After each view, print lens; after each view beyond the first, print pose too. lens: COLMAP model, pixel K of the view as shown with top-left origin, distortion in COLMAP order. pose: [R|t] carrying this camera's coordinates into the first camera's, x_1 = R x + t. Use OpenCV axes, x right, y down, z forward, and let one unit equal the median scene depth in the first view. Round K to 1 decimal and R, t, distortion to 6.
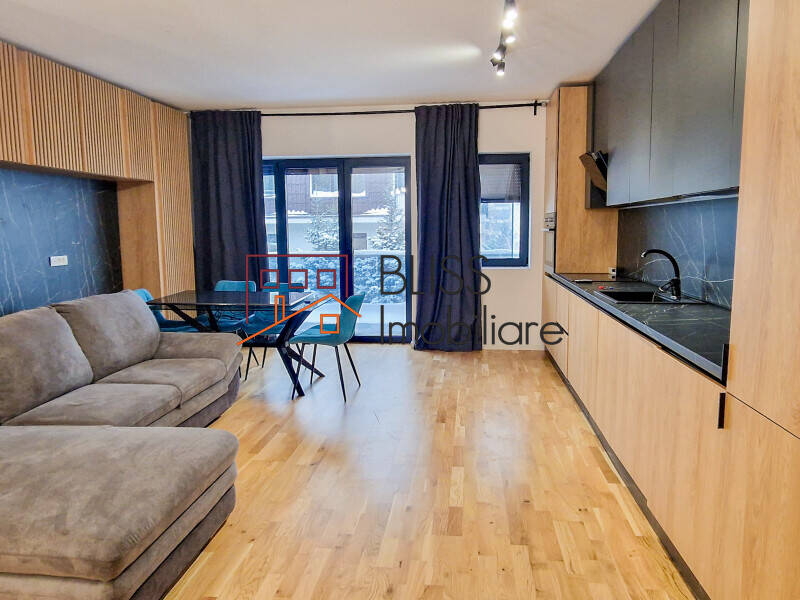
lens RADIAL K [[555.3, 0, 401.2], [0, 555.3, 299.2], [0, 0, 1]] dist [-0.005942, -0.001714]
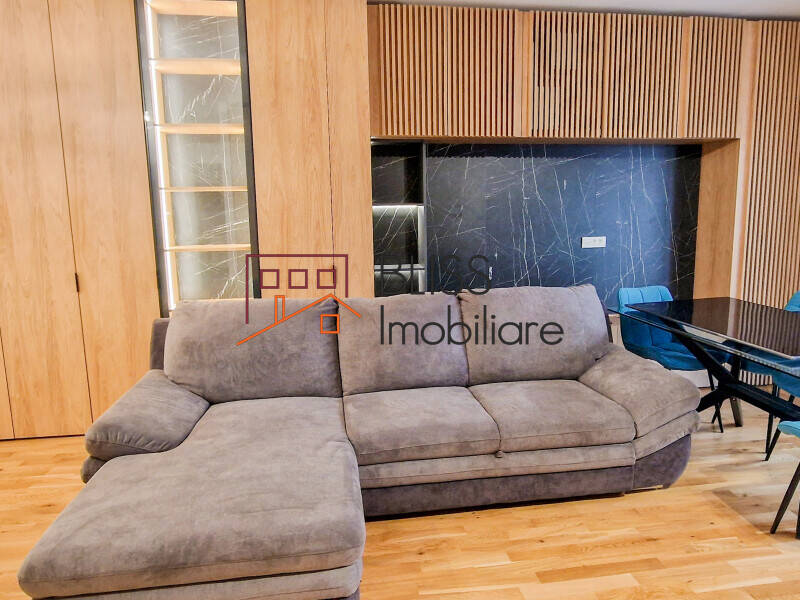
lens RADIAL K [[555.3, 0, 400.8], [0, 555.3, 293.5], [0, 0, 1]] dist [-0.005942, -0.001714]
pose [[0.281702, 0.143042, -0.948780, 0.133215], [-0.116205, 0.986633, 0.114246, -0.048042], [0.952439, 0.078069, 0.294558, 0.403189]]
